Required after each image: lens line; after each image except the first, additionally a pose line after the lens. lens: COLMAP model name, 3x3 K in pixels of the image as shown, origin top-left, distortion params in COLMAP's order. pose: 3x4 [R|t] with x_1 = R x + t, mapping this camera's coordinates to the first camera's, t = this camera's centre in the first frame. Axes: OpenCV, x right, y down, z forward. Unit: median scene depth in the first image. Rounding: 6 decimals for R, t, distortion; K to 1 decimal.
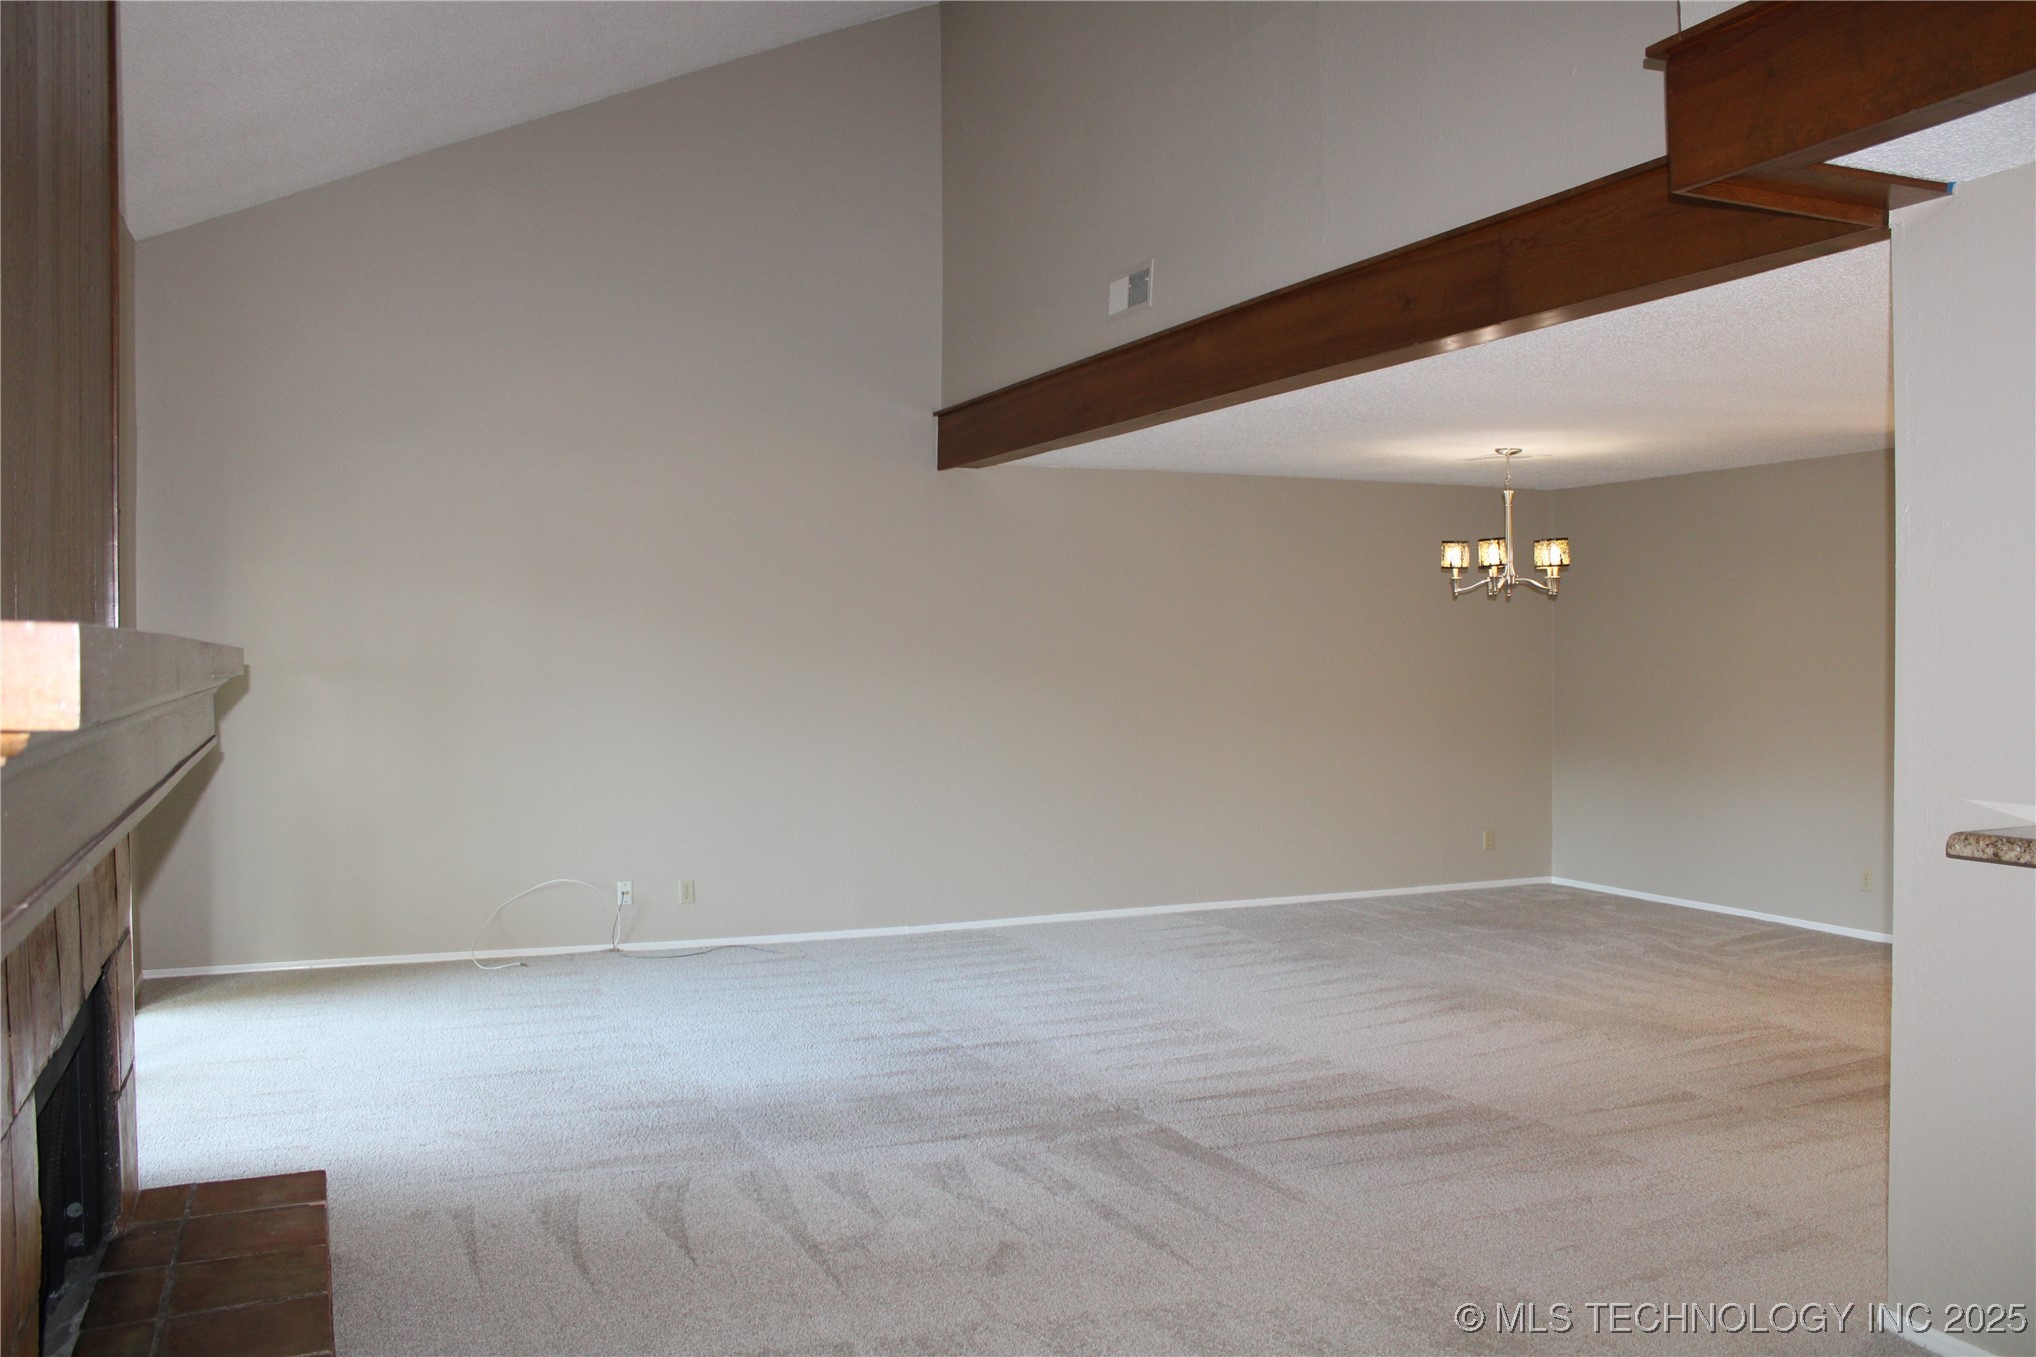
lens RADIAL K [[1703.5, 0, 1027.5], [0, 1703.5, 661.8], [0, 0, 1]] dist [-0.160424, 0.135288]
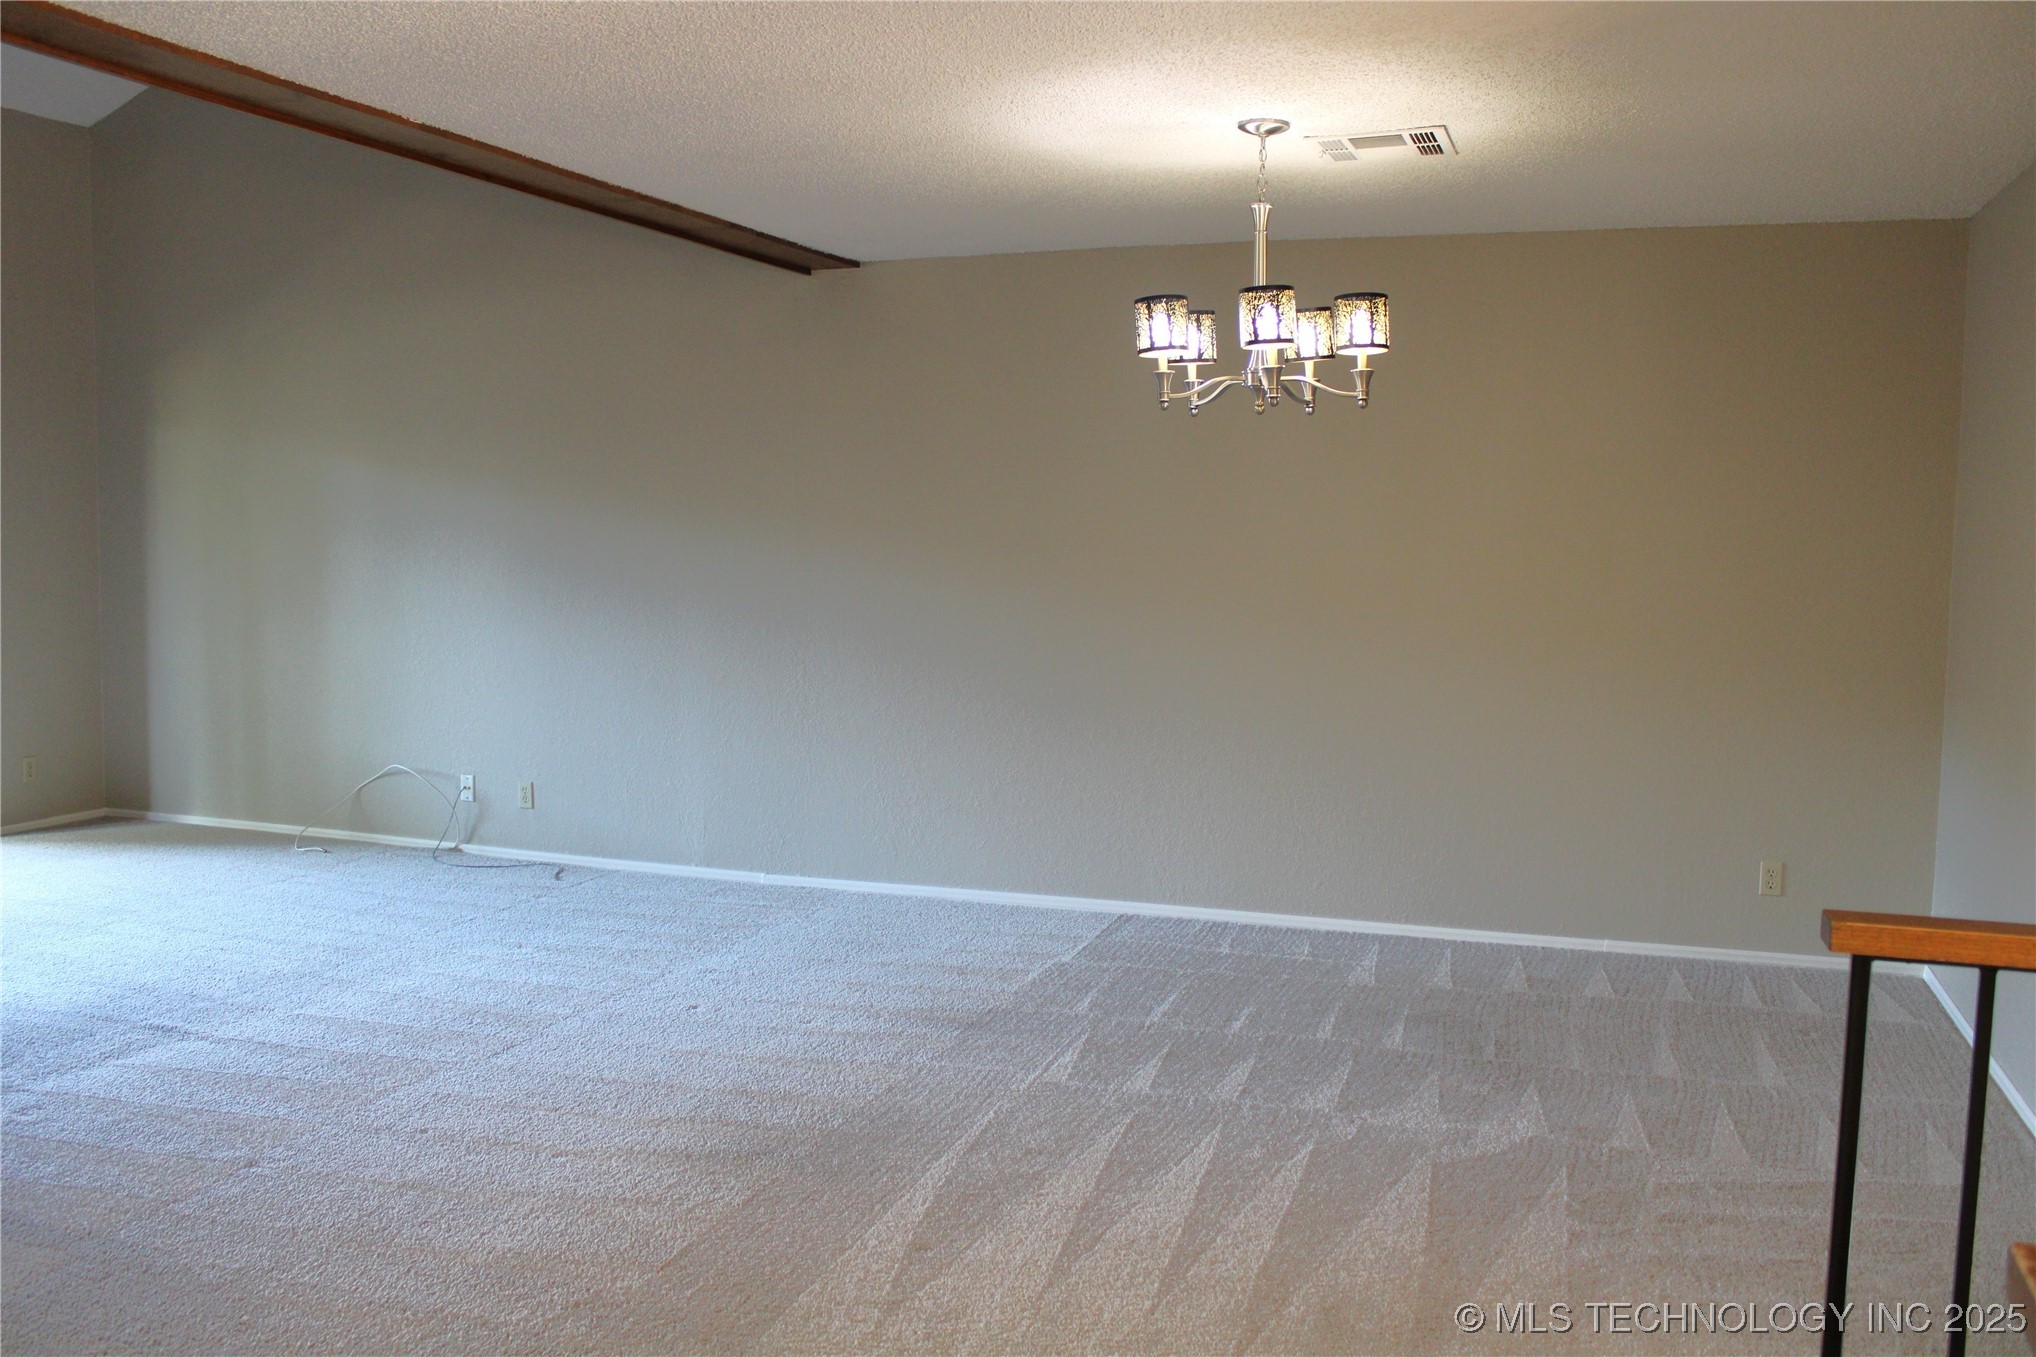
lens RADIAL K [[1703.5, 0, 1027.5], [0, 1703.5, 661.8], [0, 0, 1]] dist [-0.160424, 0.135288]
pose [[0.734714, 0.064211, -0.675331, 0.615559], [-0.014312, 0.996756, 0.079202, -0.002893], [0.678226, -0.048526, 0.733249, 0.603266]]
